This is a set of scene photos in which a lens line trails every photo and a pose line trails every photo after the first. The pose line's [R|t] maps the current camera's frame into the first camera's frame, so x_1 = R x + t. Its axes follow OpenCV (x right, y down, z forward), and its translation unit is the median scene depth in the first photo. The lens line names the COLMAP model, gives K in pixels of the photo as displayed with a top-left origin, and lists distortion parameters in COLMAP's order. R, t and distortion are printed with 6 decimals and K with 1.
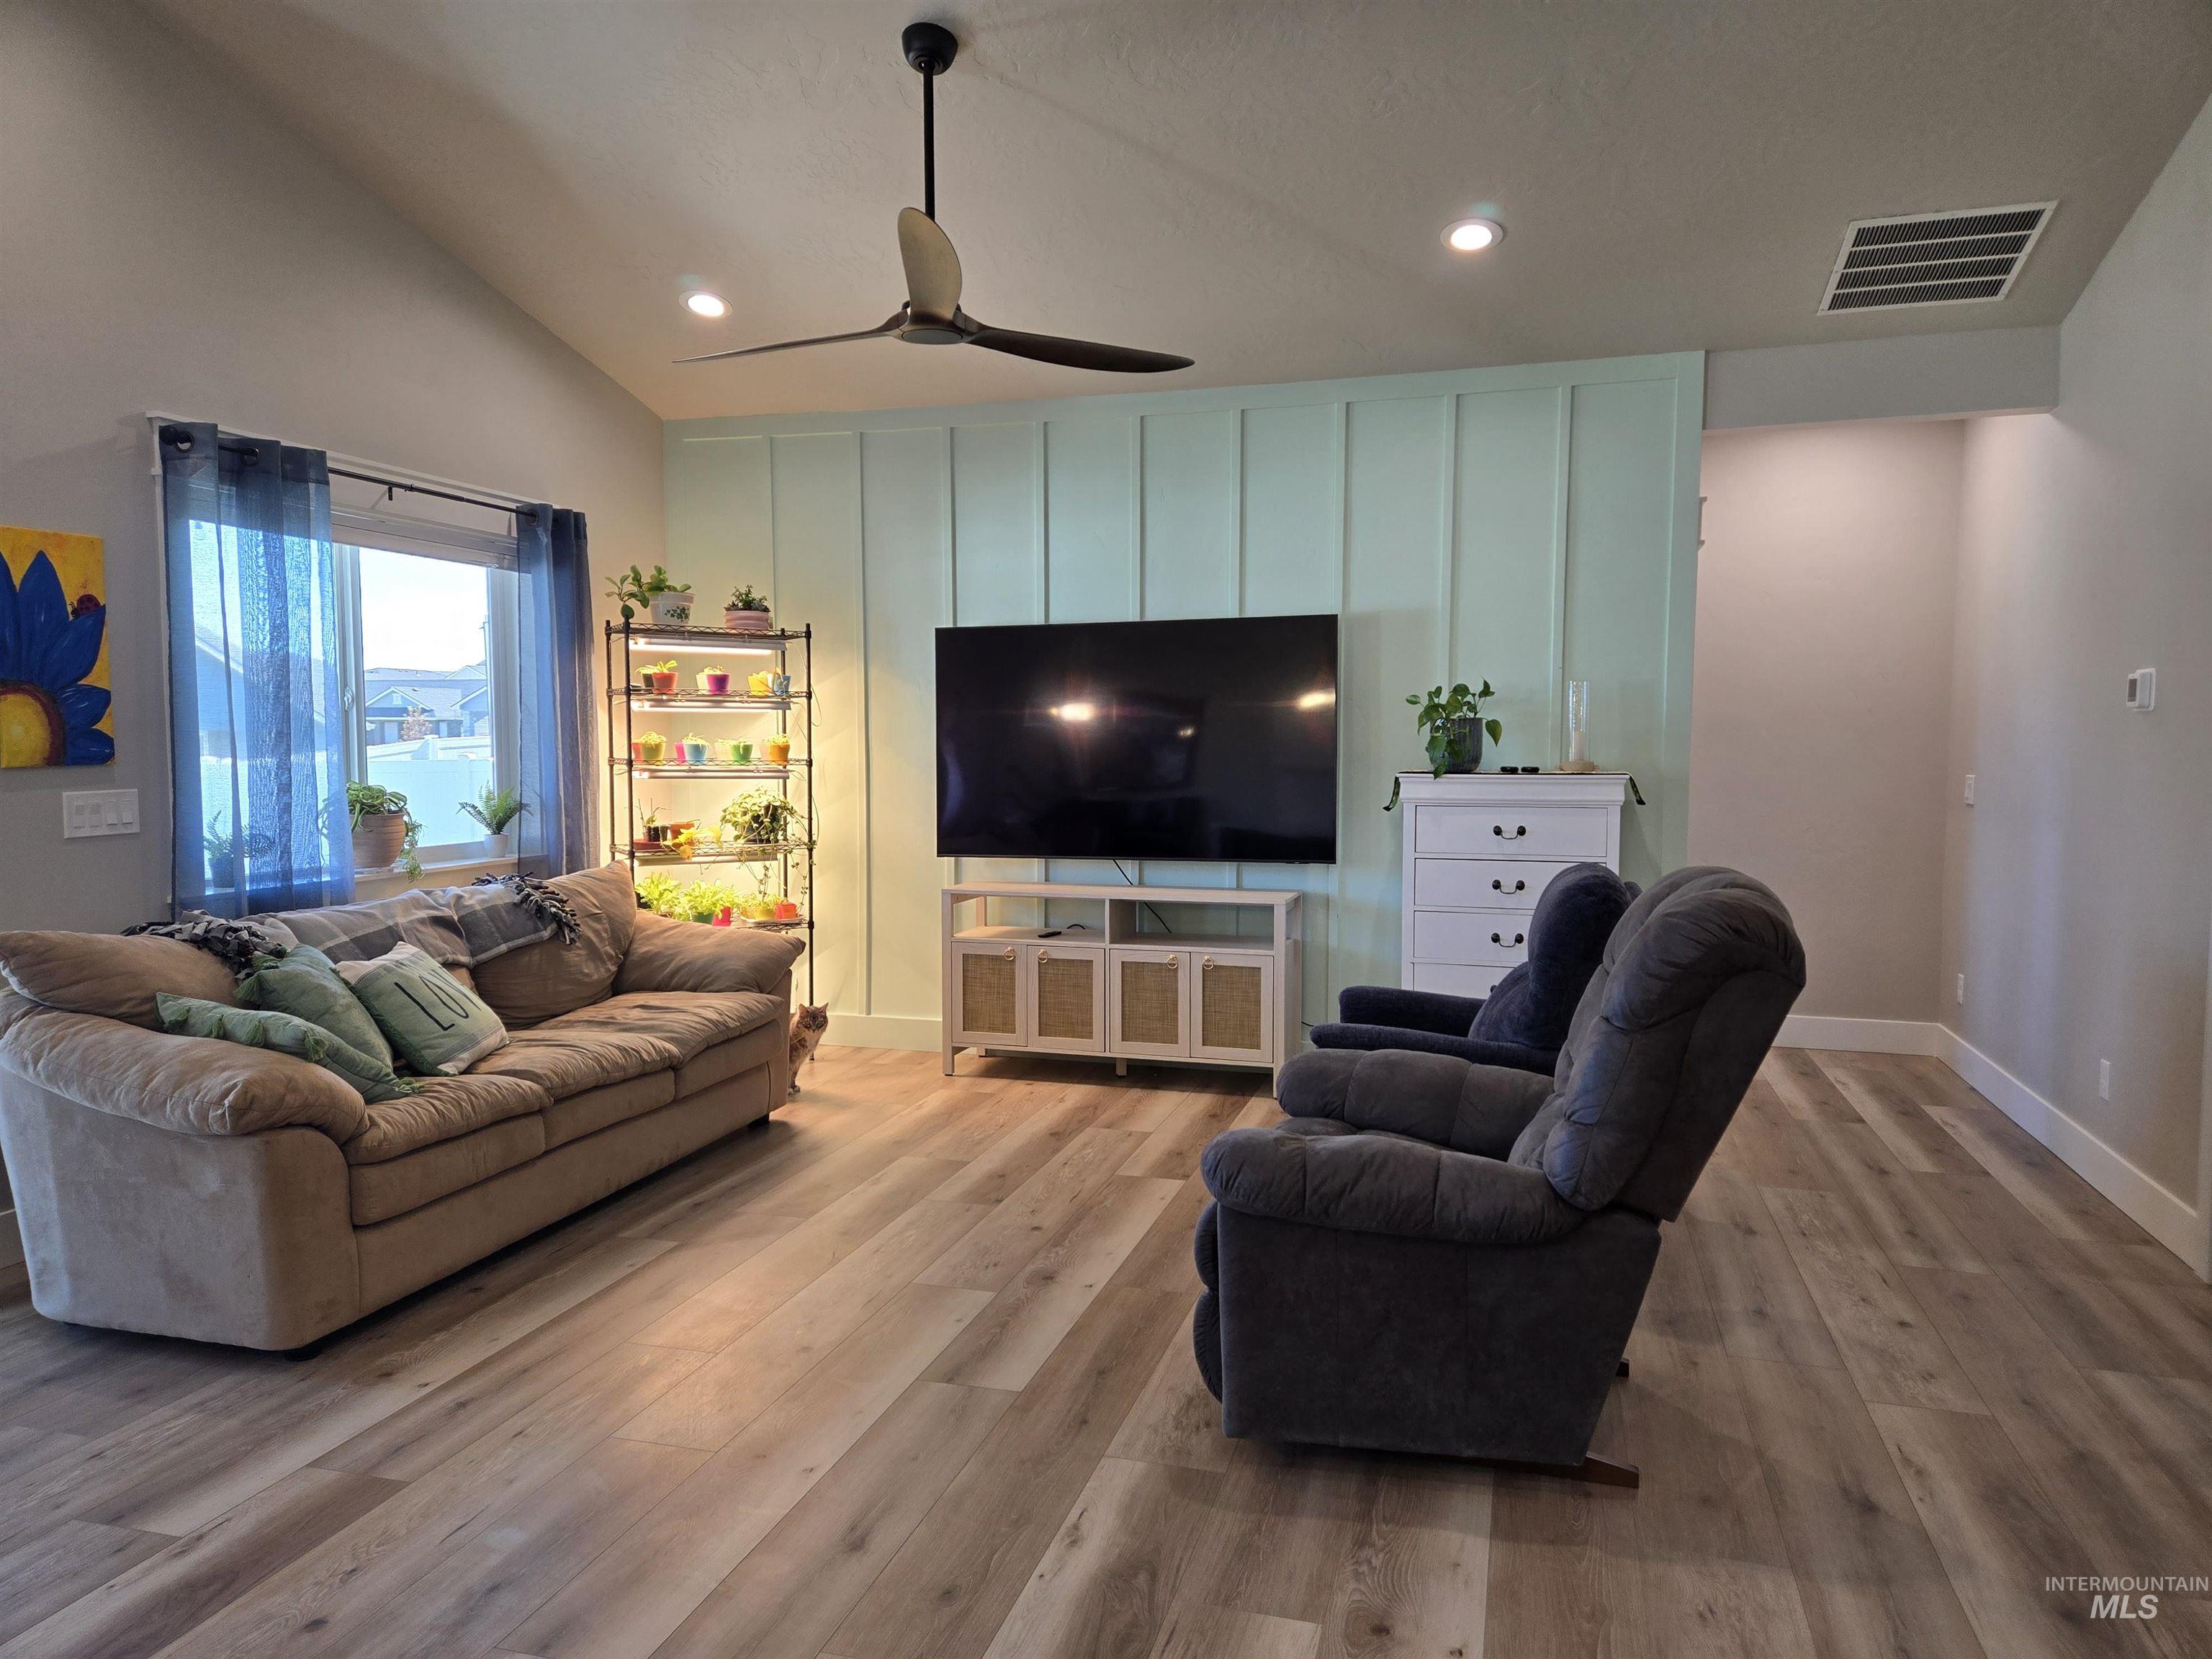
lens RADIAL K [[1466.6, 0, 1114.8], [0, 1466.6, 838.5], [0, 0, 1]] dist [0.083665, -0.069678]
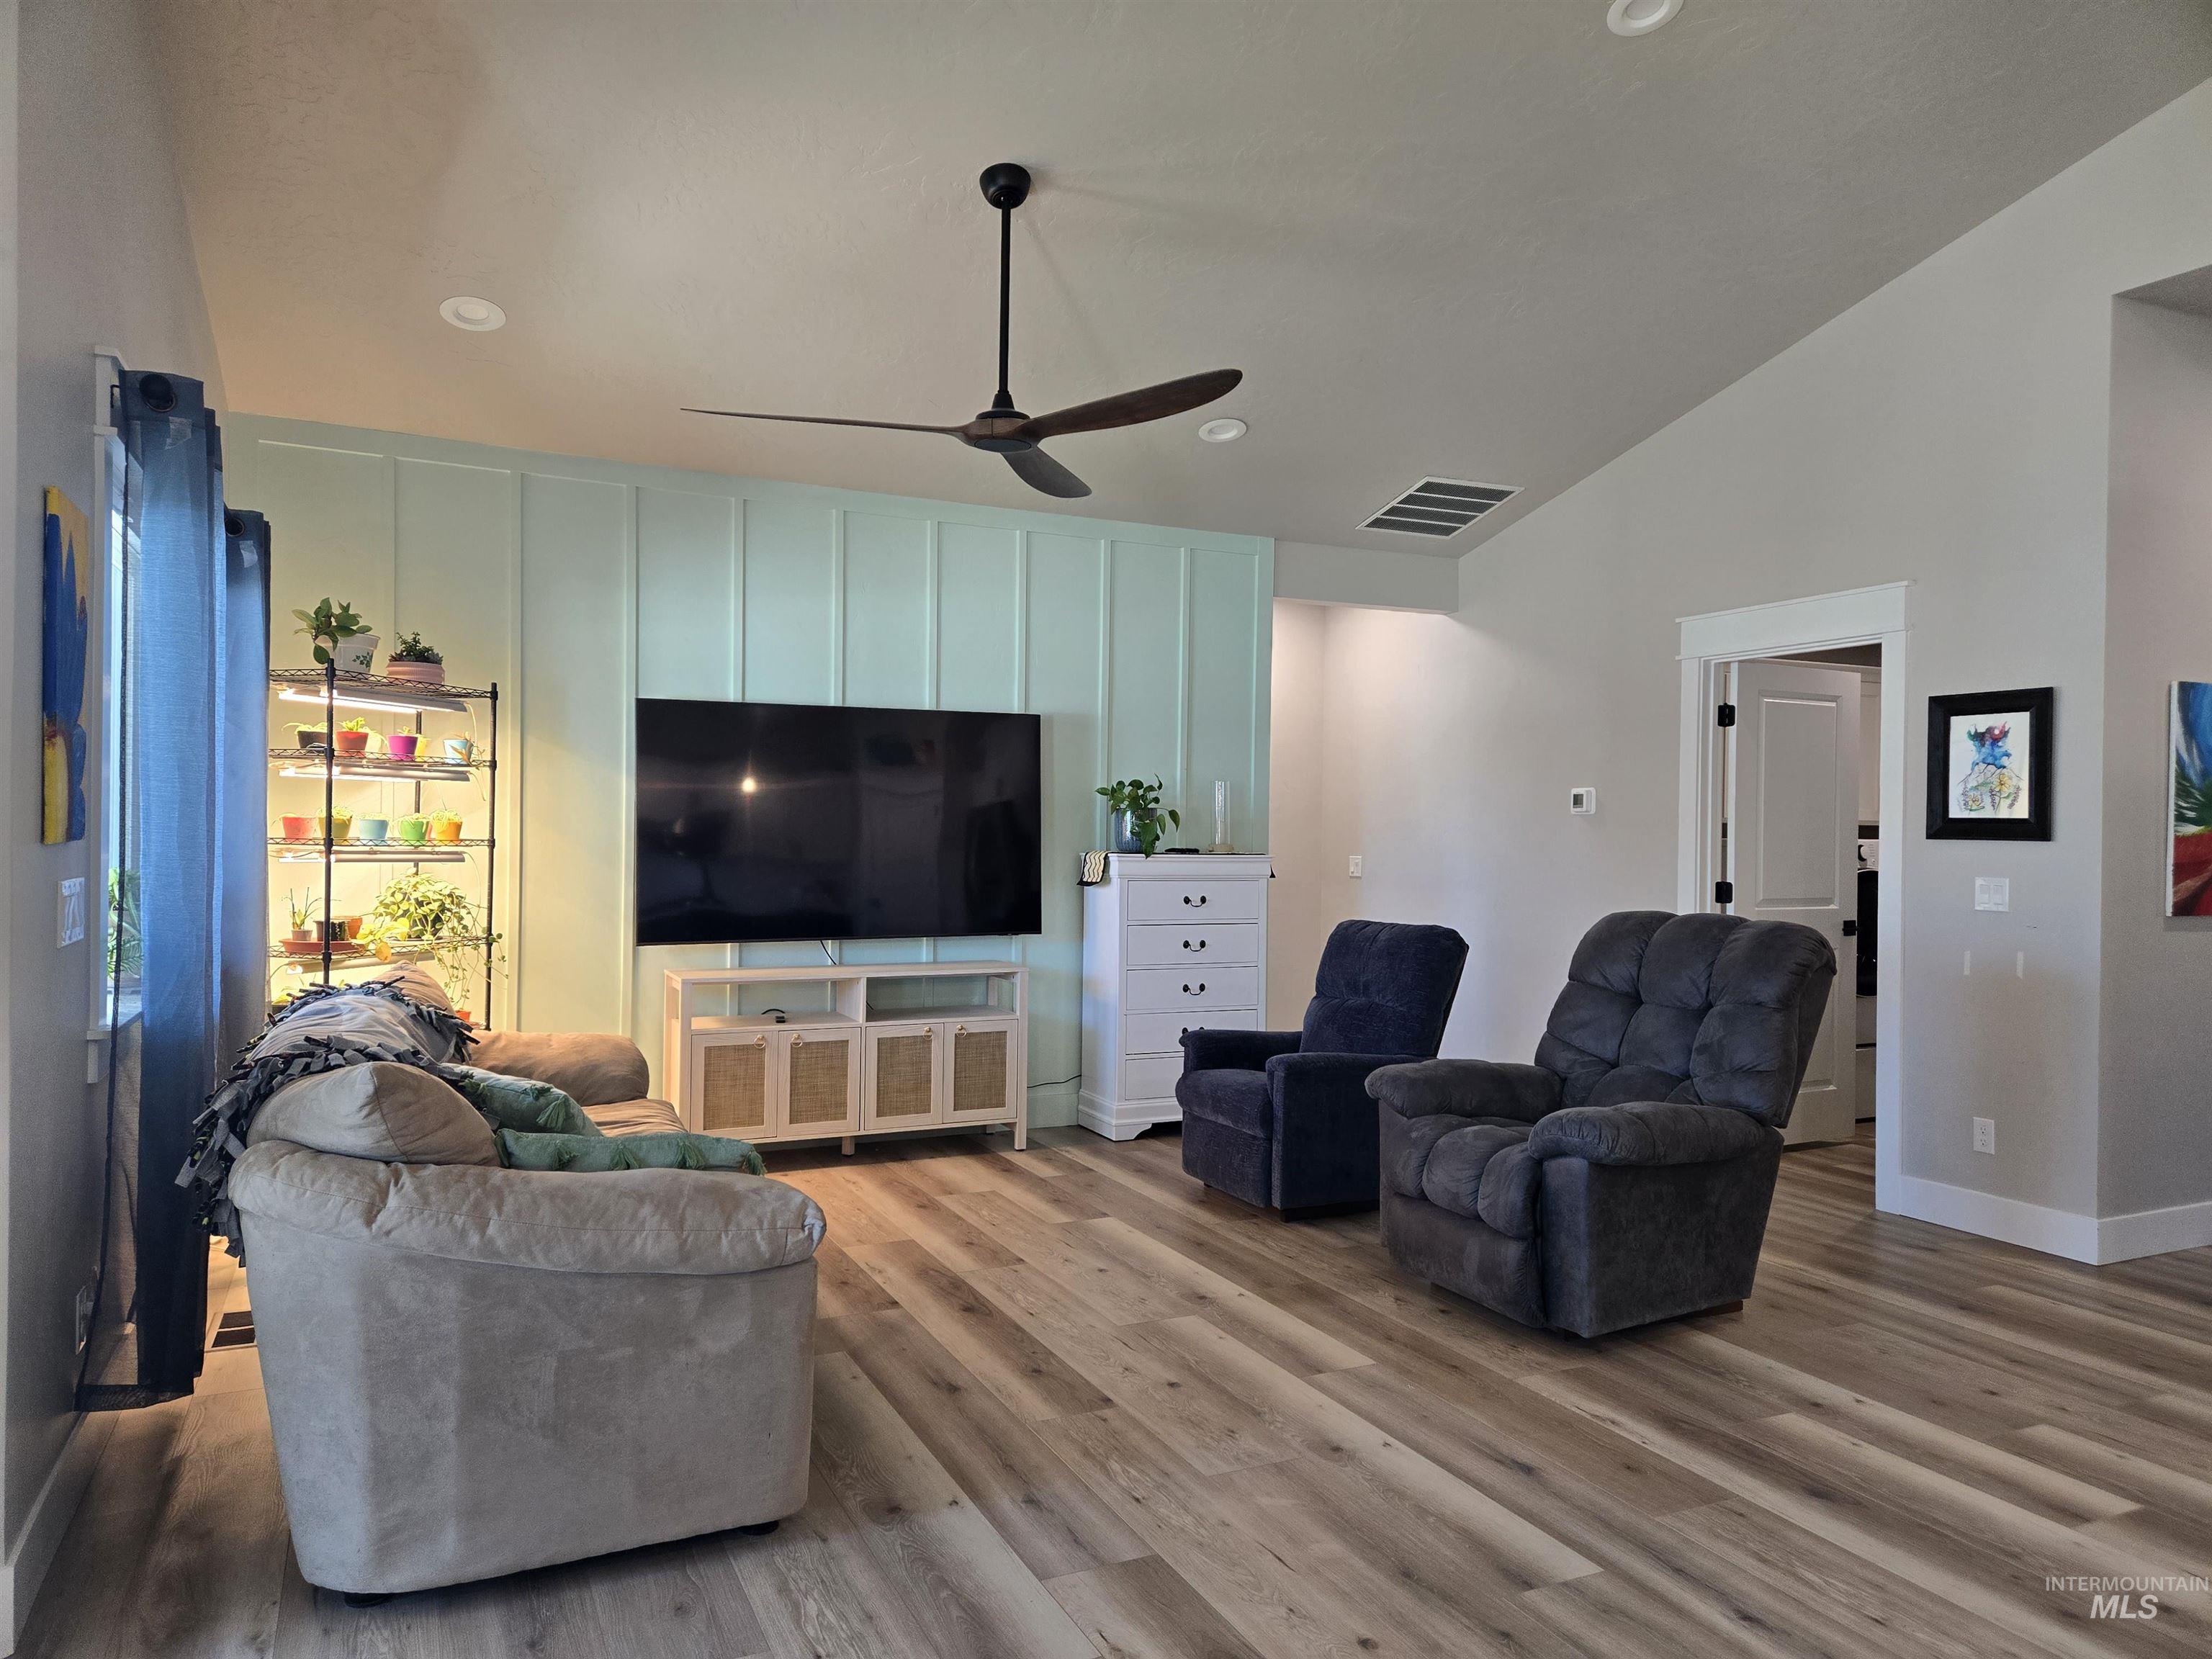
lens RADIAL K [[1466.6, 0, 1114.6], [0, 1466.6, 841.4], [0, 0, 1]] dist [0.083665, -0.069678]
pose [[0.747596, 0.004927, 0.664136, -0.699211], [0.033508, 0.998419, -0.045125, -0.001392], [-0.663308, 0.055989, 0.746249, 0.150320]]
